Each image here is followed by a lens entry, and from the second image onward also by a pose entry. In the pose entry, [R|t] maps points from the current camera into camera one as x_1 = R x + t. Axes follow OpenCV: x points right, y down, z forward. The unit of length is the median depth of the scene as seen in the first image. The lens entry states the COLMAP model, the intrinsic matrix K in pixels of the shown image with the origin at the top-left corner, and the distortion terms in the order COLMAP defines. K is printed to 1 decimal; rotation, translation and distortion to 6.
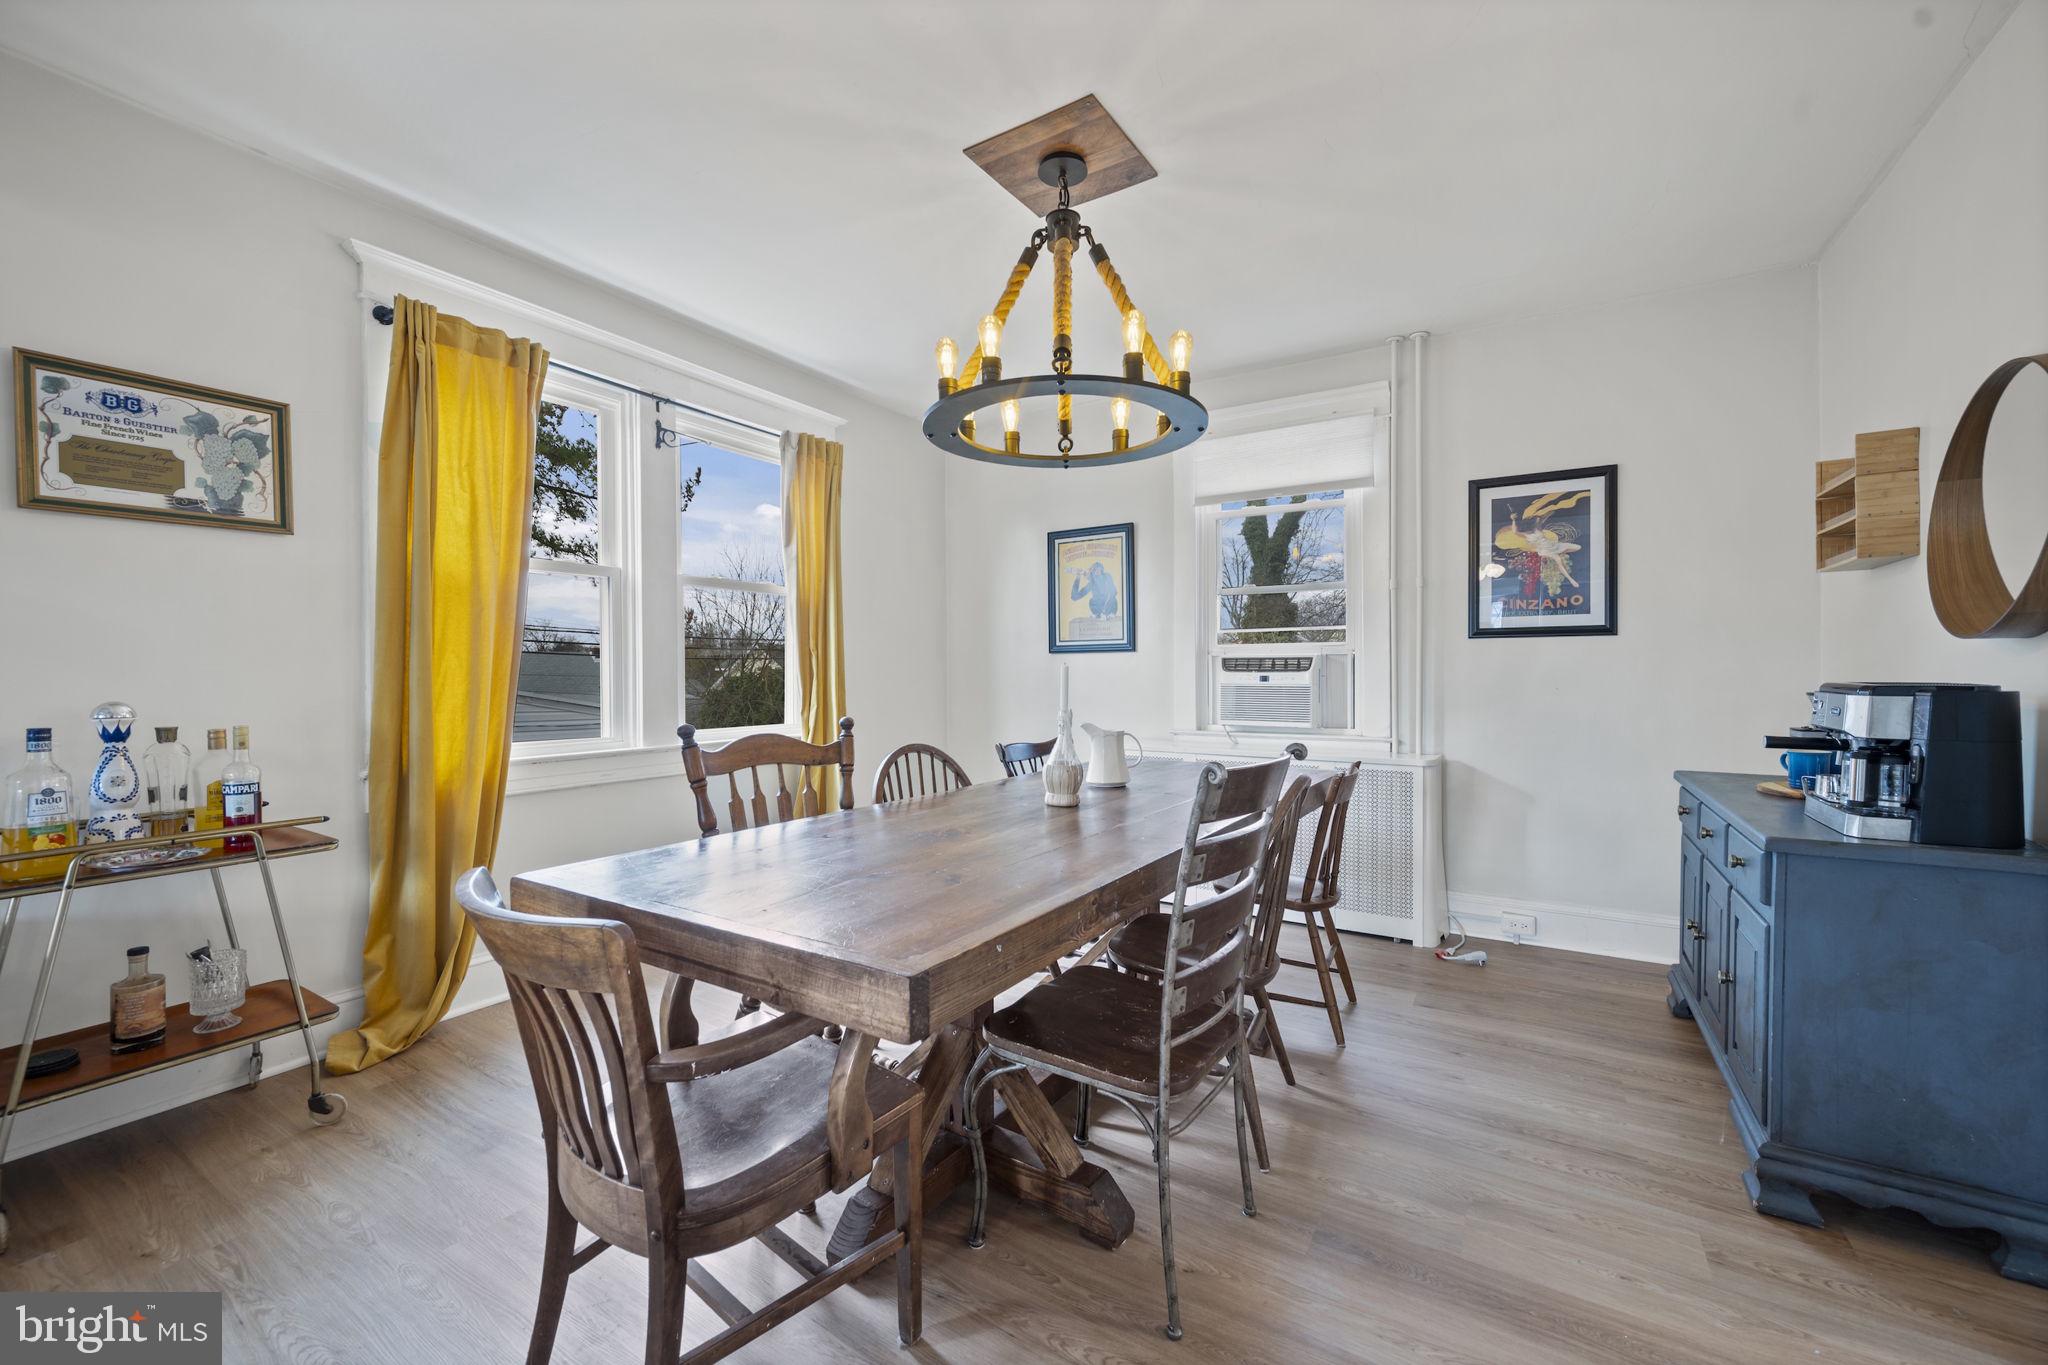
lens RADIAL K [[823.5, 0, 1012.5], [0, 823.5, 676.9], [0, 0, 1]] dist [-0.000260, -0.000085]
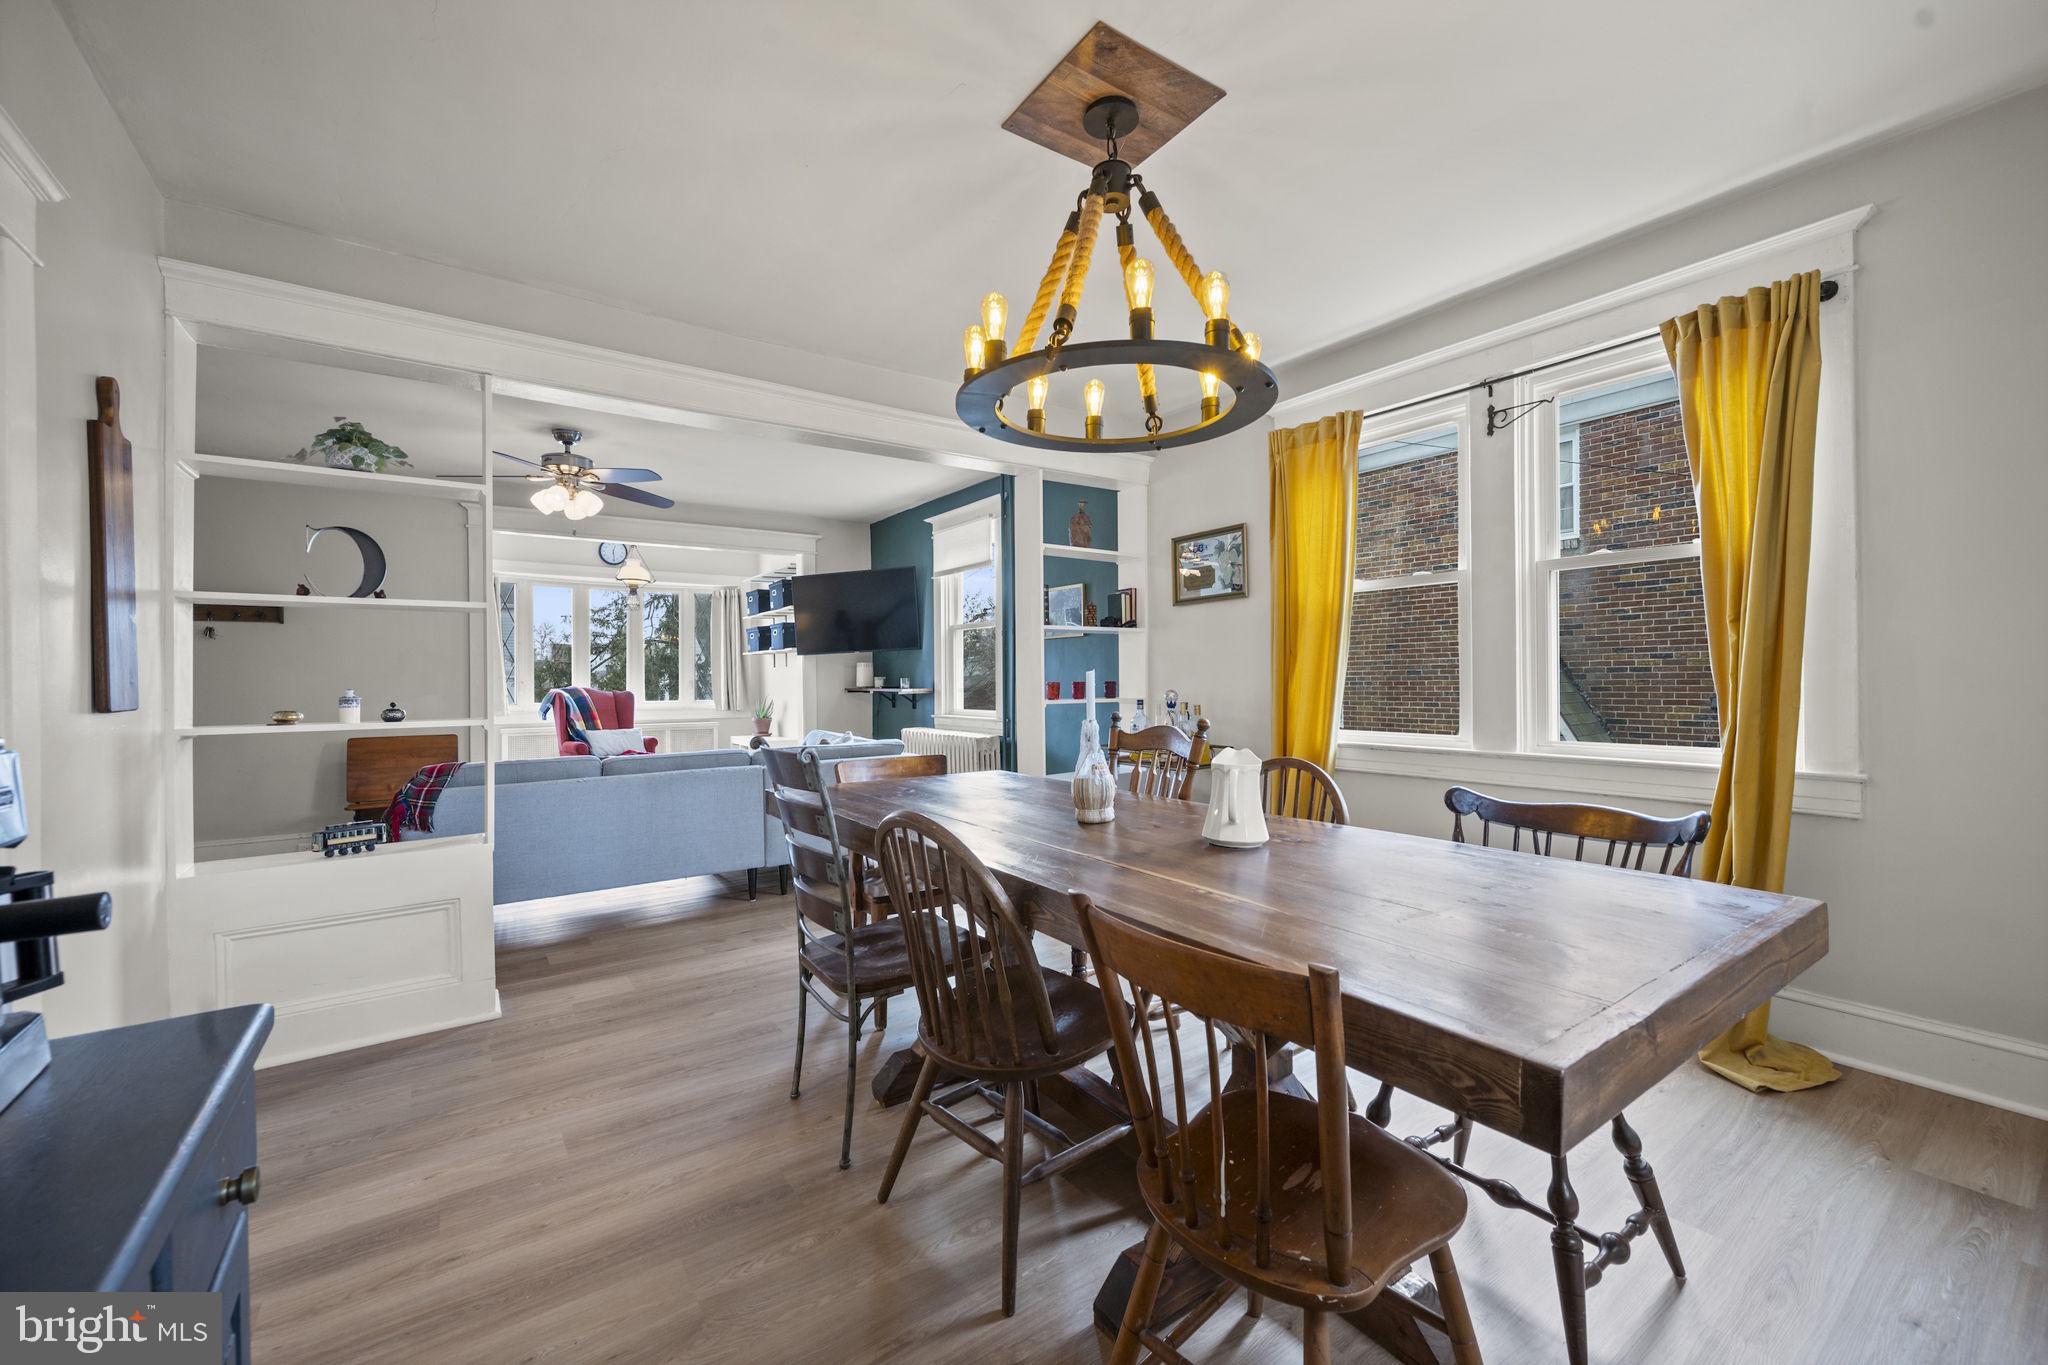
lens RADIAL K [[823.5, 0, 1033.2], [0, 823.5, 679.2], [0, 0, 1]] dist [-0.000260, -0.000085]
pose [[-0.393774, 0.017224, -0.919046, 0.829796], [0.010830, 0.999842, 0.014098, -0.023086], [0.919144, -0.004402, -0.393898, 1.143354]]
